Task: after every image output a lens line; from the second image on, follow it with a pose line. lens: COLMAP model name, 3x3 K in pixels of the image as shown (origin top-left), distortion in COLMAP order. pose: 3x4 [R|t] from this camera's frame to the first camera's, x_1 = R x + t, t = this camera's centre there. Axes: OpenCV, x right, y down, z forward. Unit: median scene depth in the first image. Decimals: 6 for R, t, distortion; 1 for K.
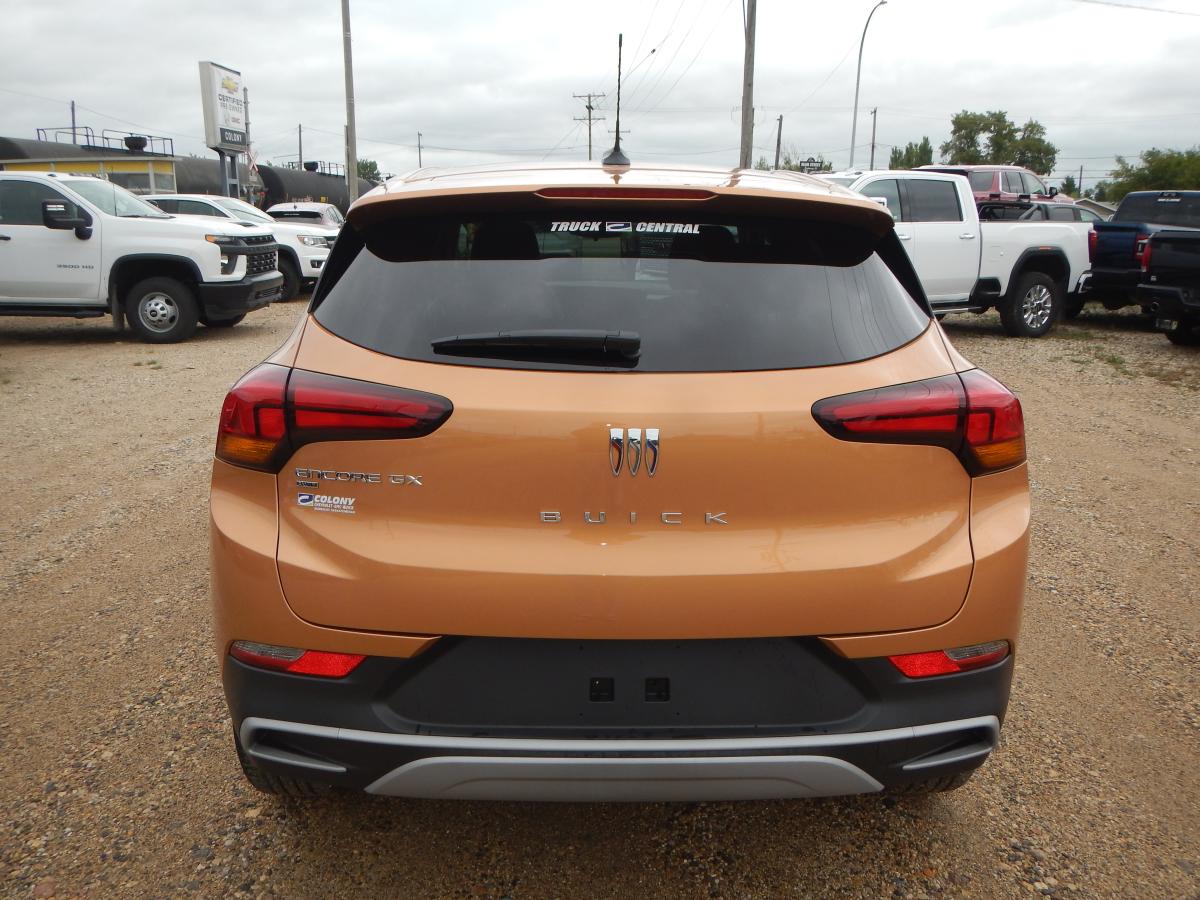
lens RADIAL K [[1010.4, 0, 600.0], [0, 1010.4, 450.0], [0, 0, 1]] dist [0.001334, -0.001397]
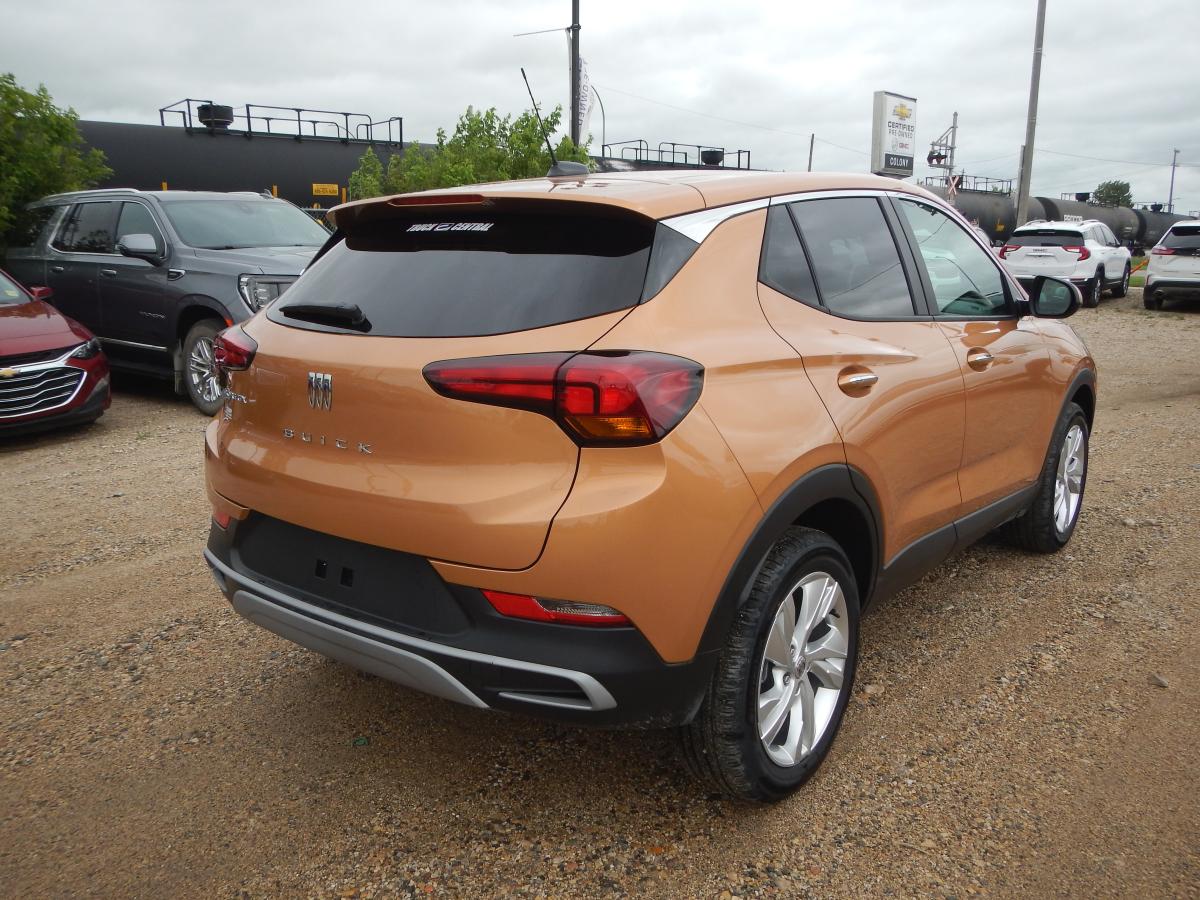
lens RADIAL K [[1010.4, 0, 600.0], [0, 1010.4, 450.0], [0, 0, 1]] dist [0.001334, -0.001397]
pose [[0.768759, 0.114050, -0.629287, 1.114650], [-0.127516, 0.991548, 0.023928, 0.001569], [0.626698, 0.061849, 0.776804, 0.179846]]
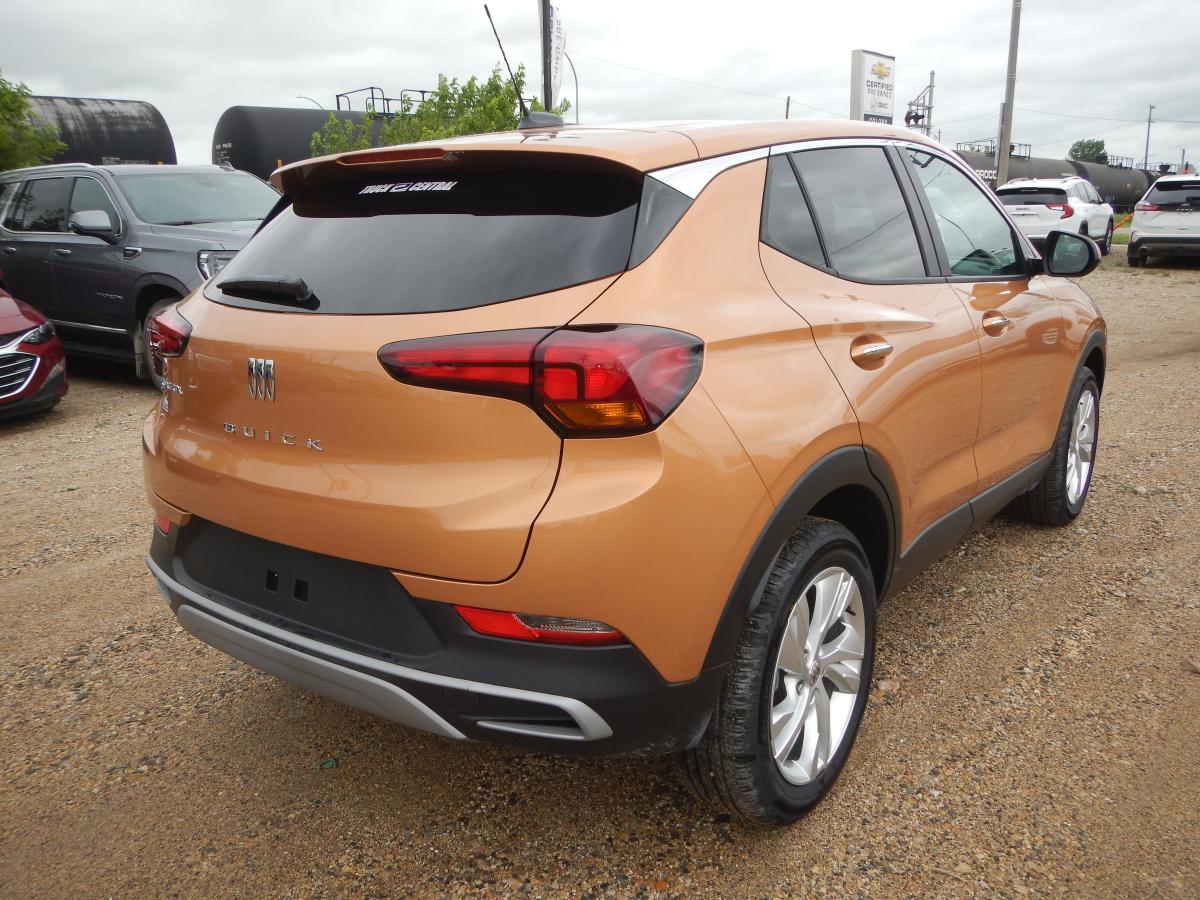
lens RADIAL K [[1010.4, 0, 600.0], [0, 1010.4, 450.0], [0, 0, 1]] dist [0.001334, -0.001397]
pose [[0.782666, 0.112139, -0.612257, 1.010175], [-0.102669, 0.993422, 0.050706, -0.013898], [0.613916, 0.023174, 0.789031, 0.298994]]
